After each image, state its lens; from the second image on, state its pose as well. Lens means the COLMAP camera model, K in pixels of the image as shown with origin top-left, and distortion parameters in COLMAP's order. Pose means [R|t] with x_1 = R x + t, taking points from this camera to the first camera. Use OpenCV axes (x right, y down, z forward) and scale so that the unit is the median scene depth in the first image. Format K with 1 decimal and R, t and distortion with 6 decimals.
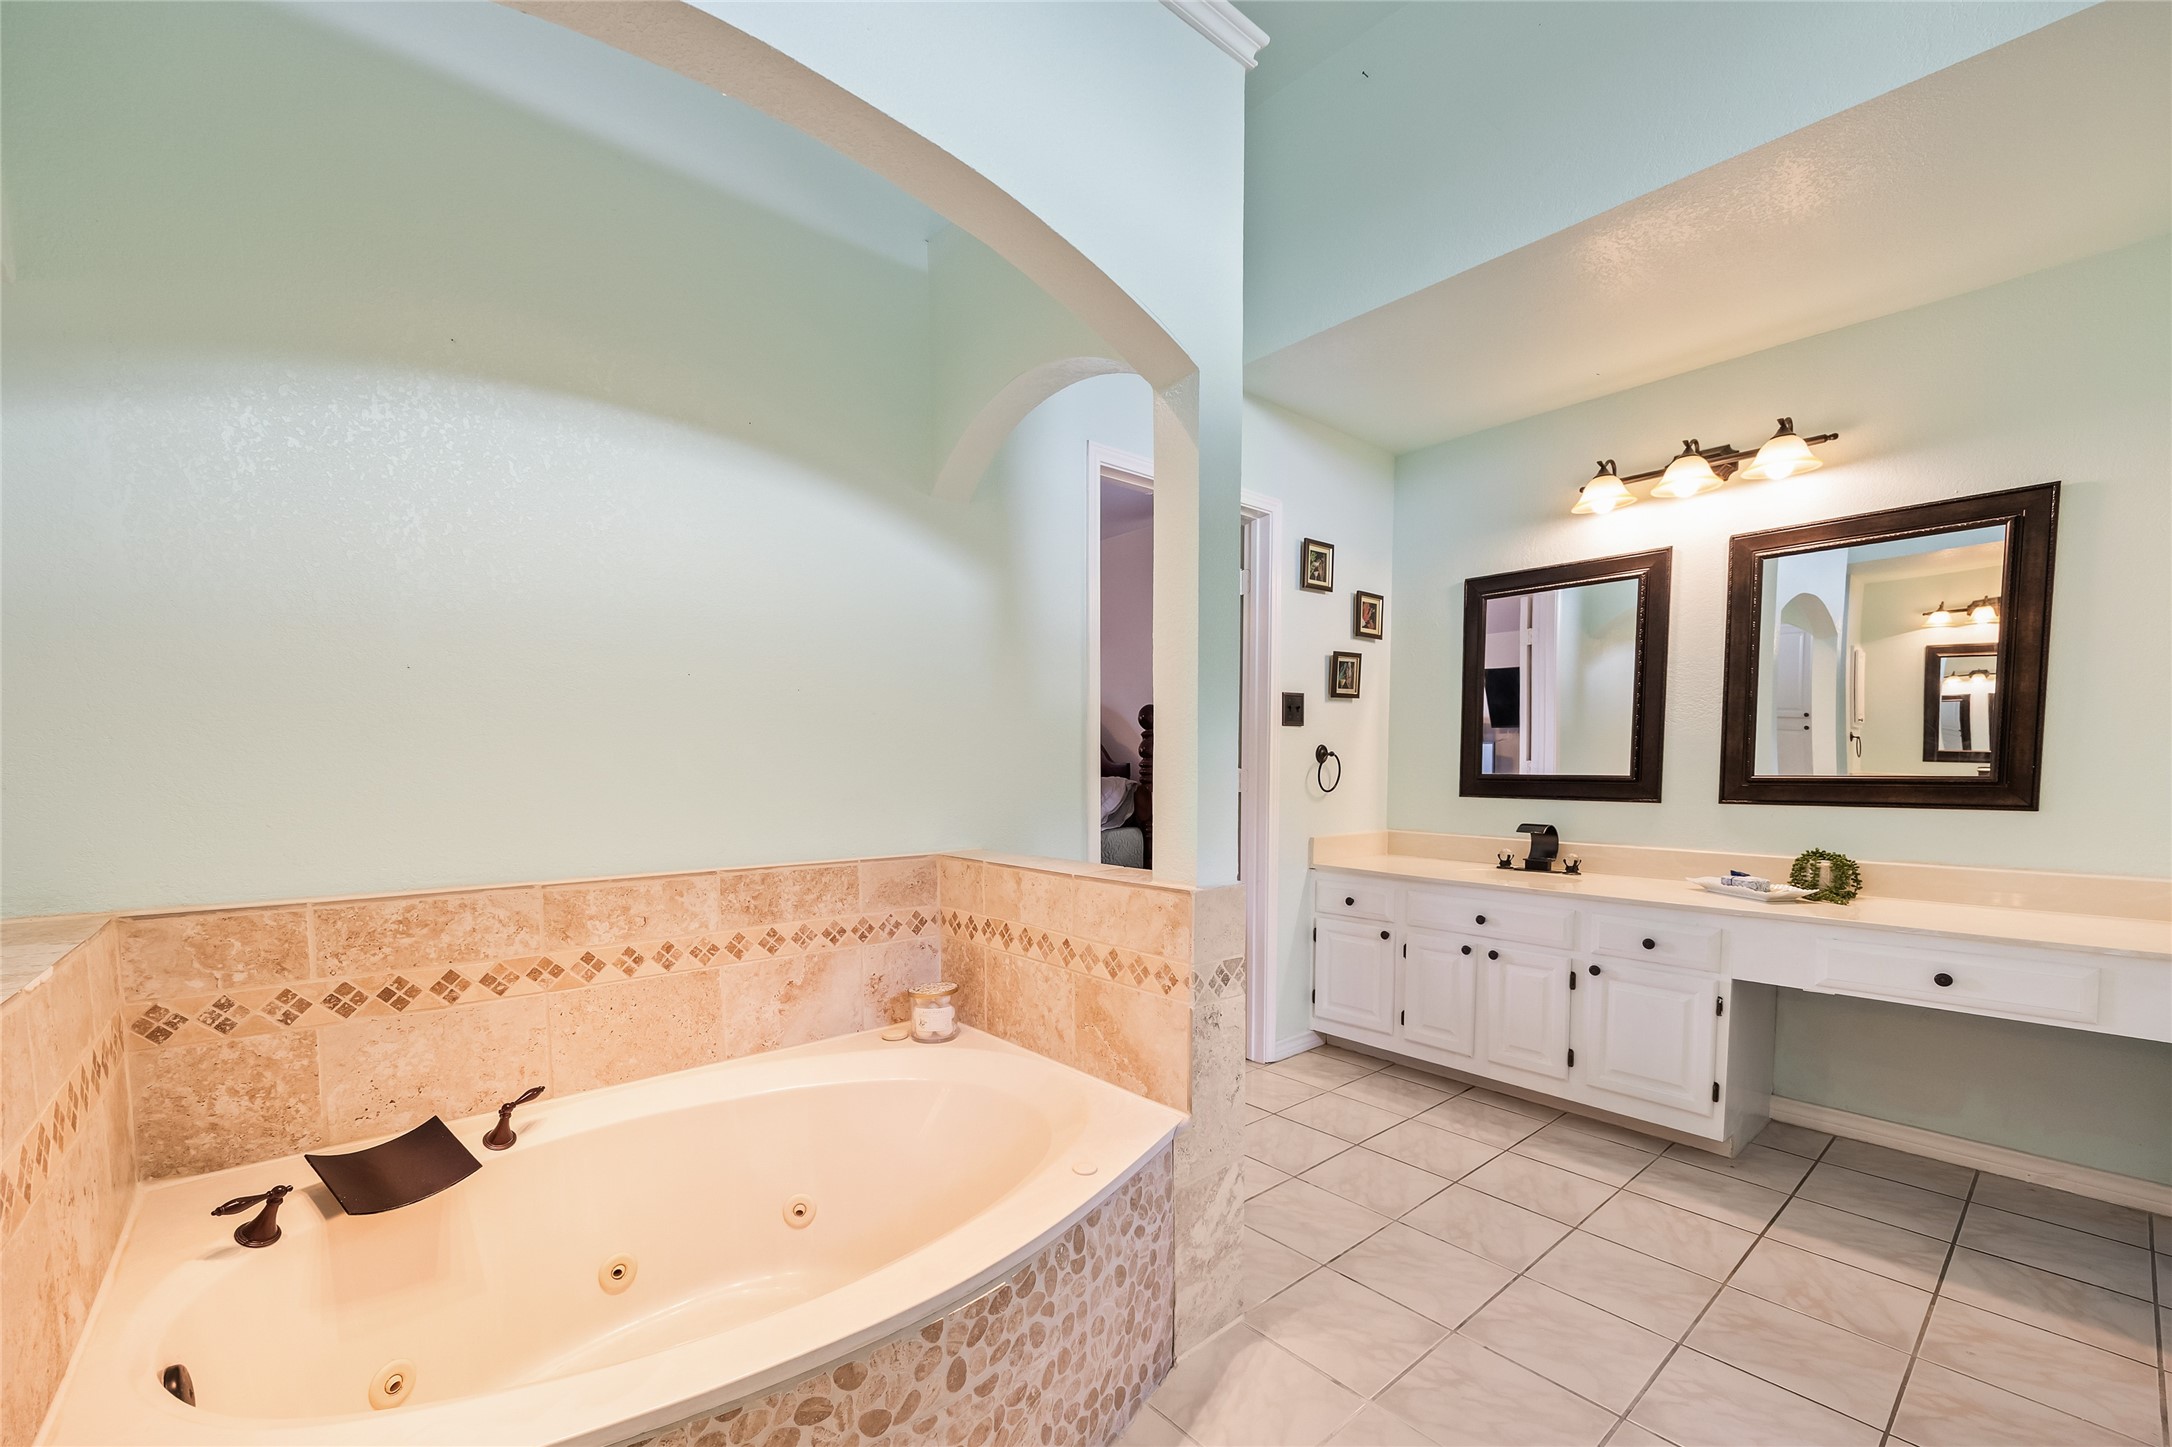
lens RADIAL K [[886.1, 0, 1106.2], [0, 886.1, 802.2], [0, 0, 1]] dist [-0.000236, -0.000018]
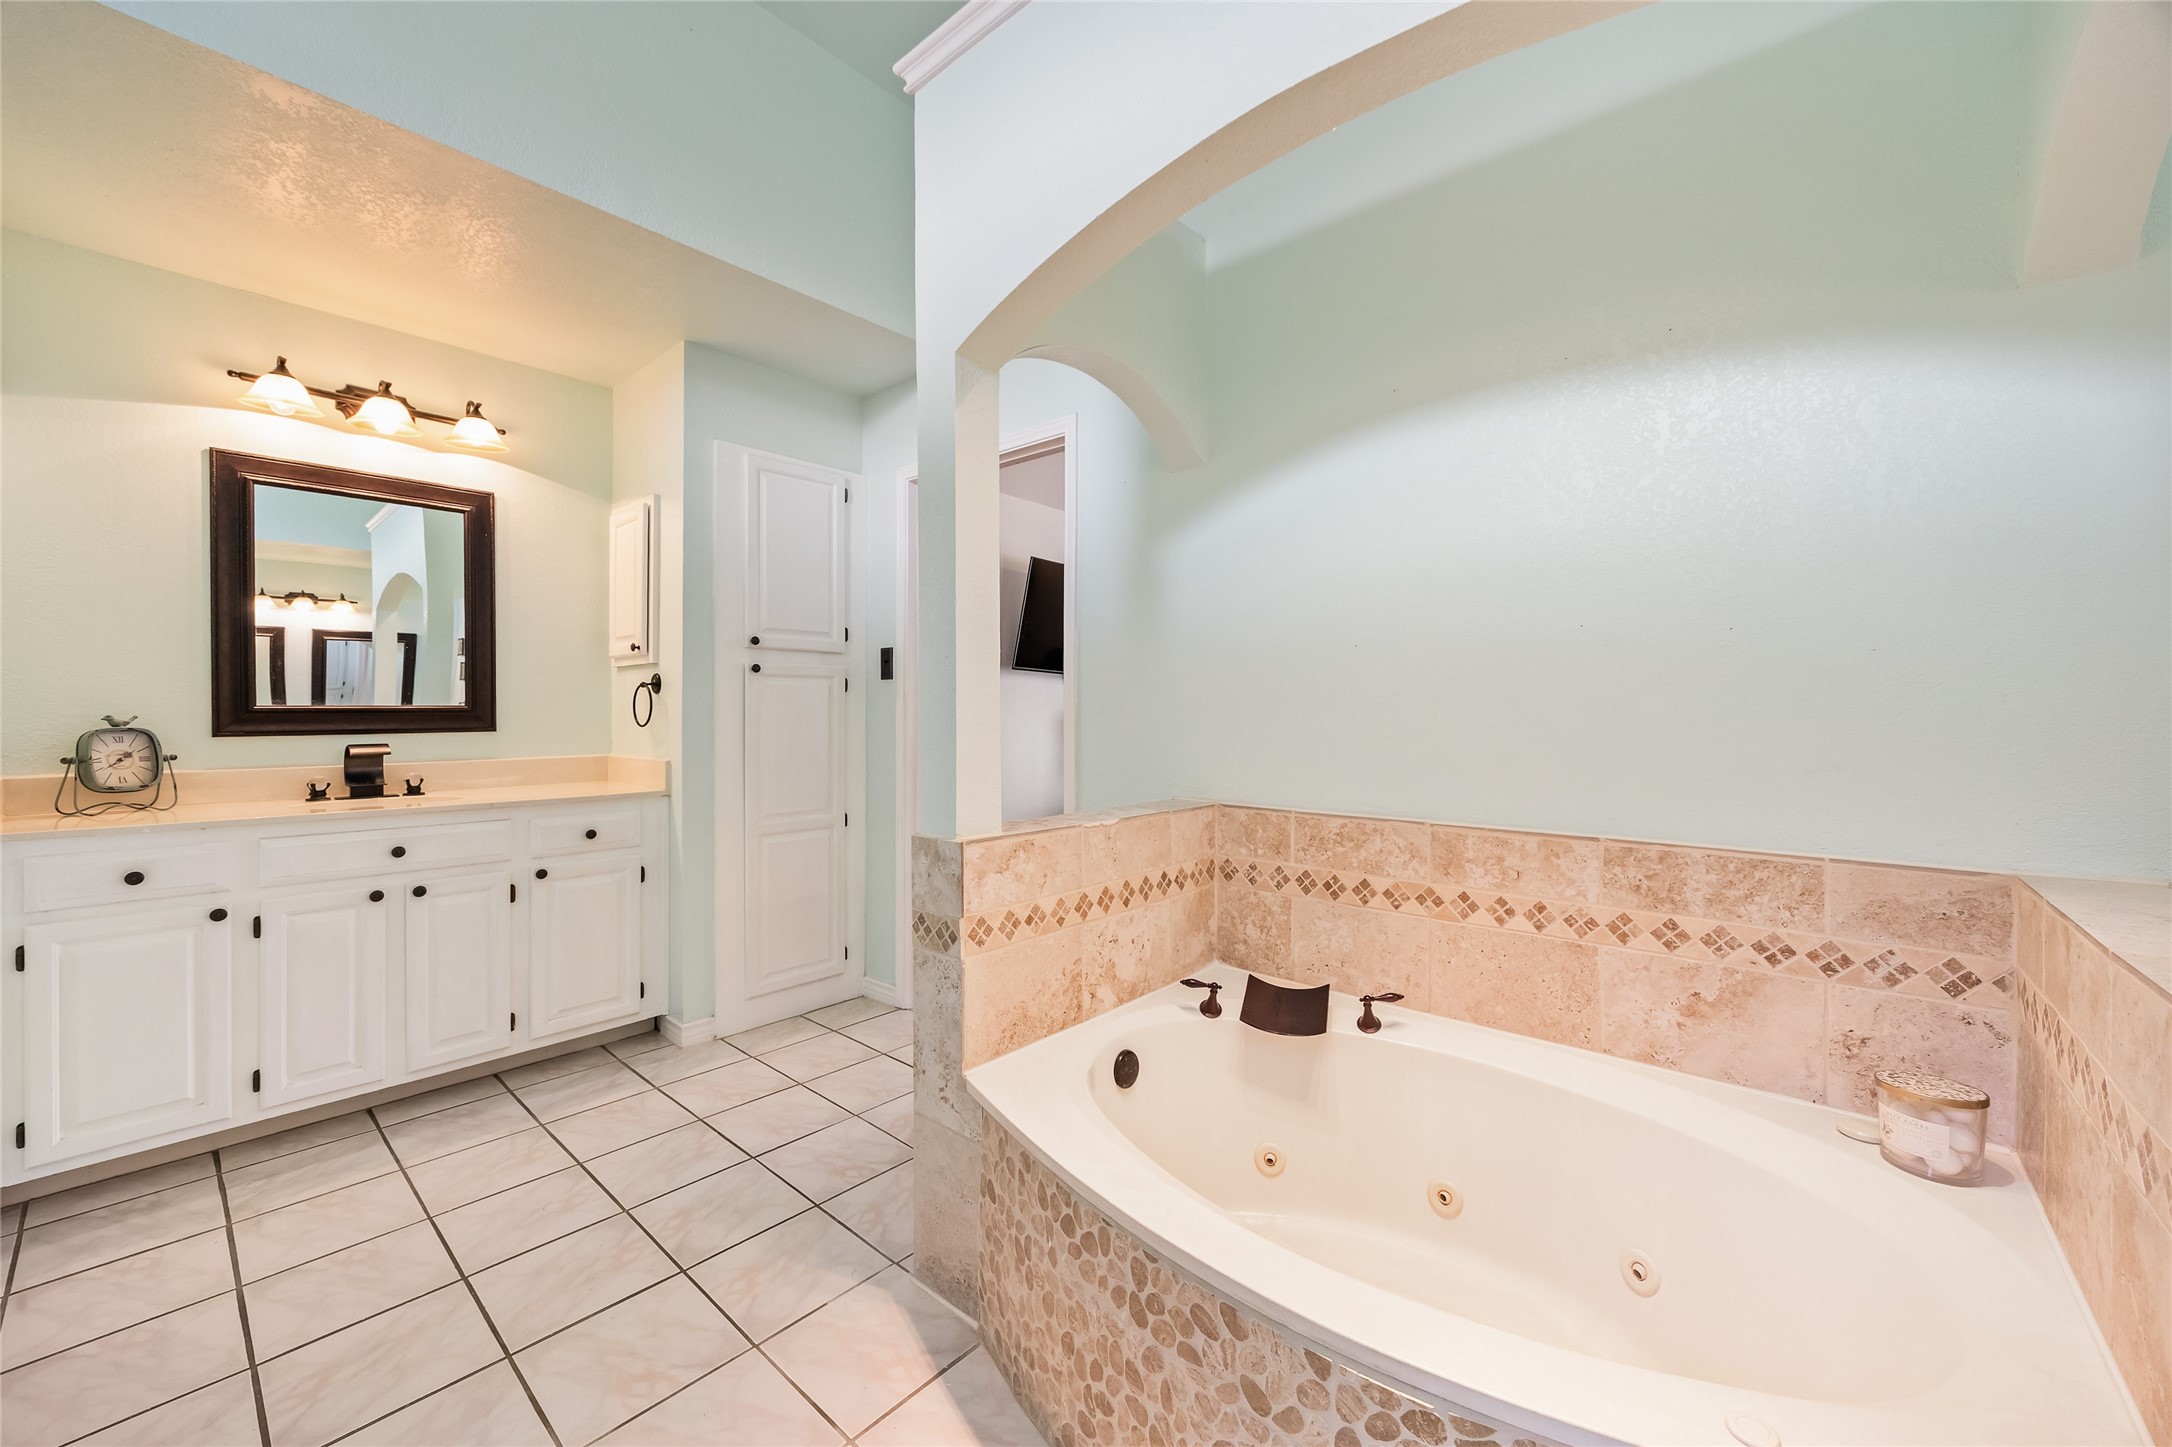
lens RADIAL K [[841.2, 0, 1086.0], [0, 841.2, 720.3], [0, 0, 1]] dist [-0.003310, 0.000615]
pose [[0.120582, 0.005558, -0.992688, 0.370282], [-0.052926, 0.998598, -0.000837, -0.014426], [0.991291, 0.052640, 0.120707, 0.398910]]
